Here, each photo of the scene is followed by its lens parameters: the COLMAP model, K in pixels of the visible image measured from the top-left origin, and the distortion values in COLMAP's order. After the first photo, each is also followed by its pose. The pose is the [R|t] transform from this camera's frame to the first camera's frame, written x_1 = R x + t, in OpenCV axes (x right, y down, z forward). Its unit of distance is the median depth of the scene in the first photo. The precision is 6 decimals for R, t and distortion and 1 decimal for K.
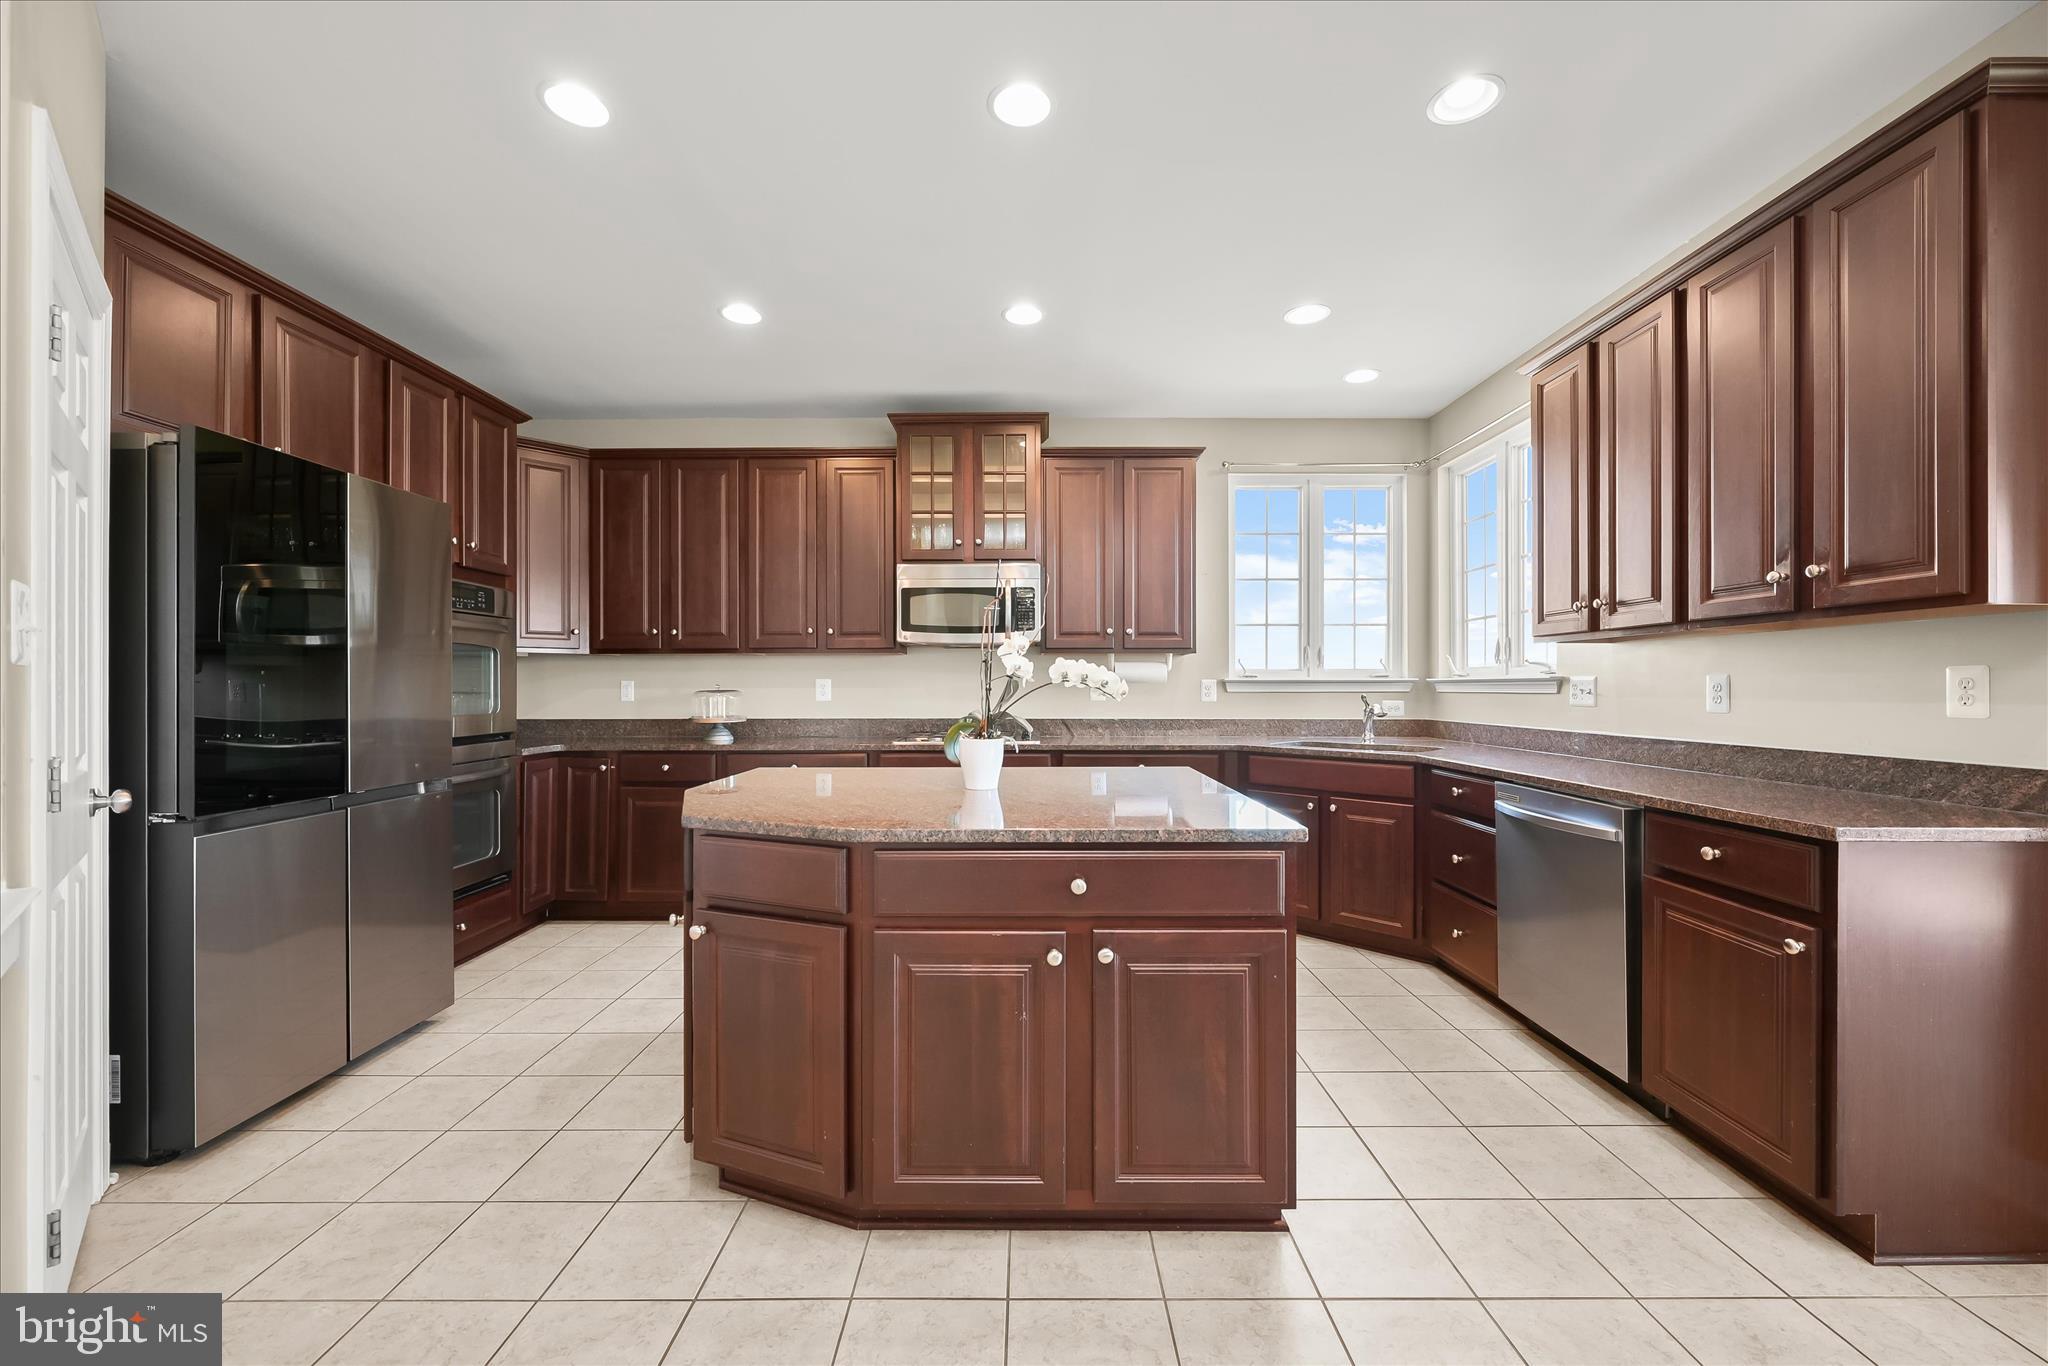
lens RADIAL K [[809.4, 0, 1026.3], [0, 809.4, 685.2], [0, 0, 1]] dist [0.000527, -0.000392]
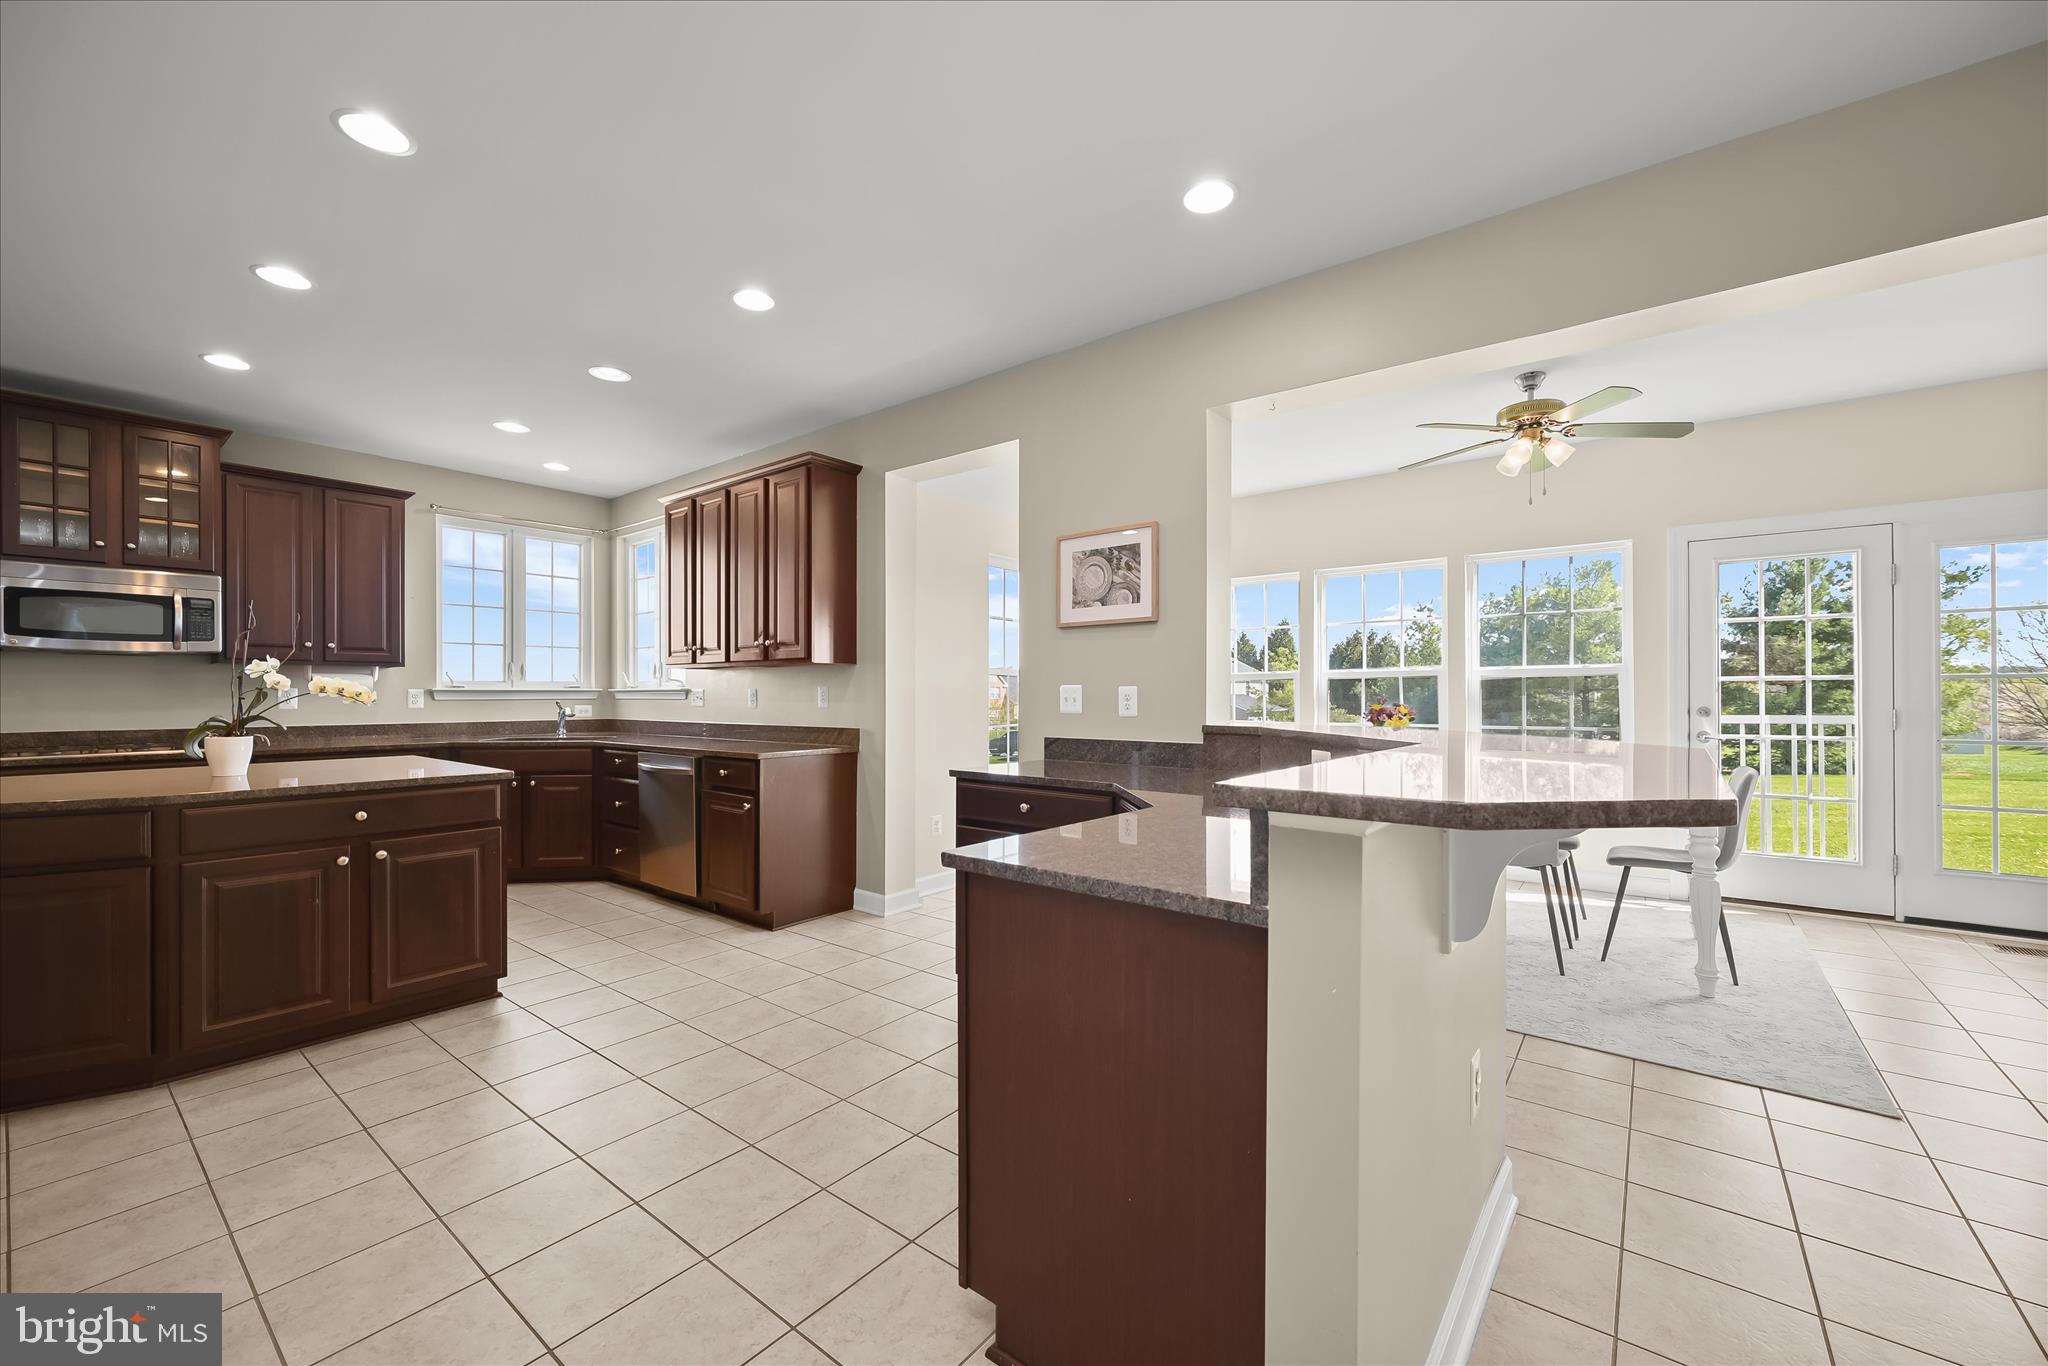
lens RADIAL K [[809.4, 0, 1027.8], [0, 809.4, 689.0], [0, 0, 1]] dist [0.000527, -0.000392]
pose [[0.616987, 0.003317, 0.786967, -0.232293], [0.000595, 0.999989, -0.004681, -0.002645], [-0.786973, 0.003356, 0.616978, -0.643275]]
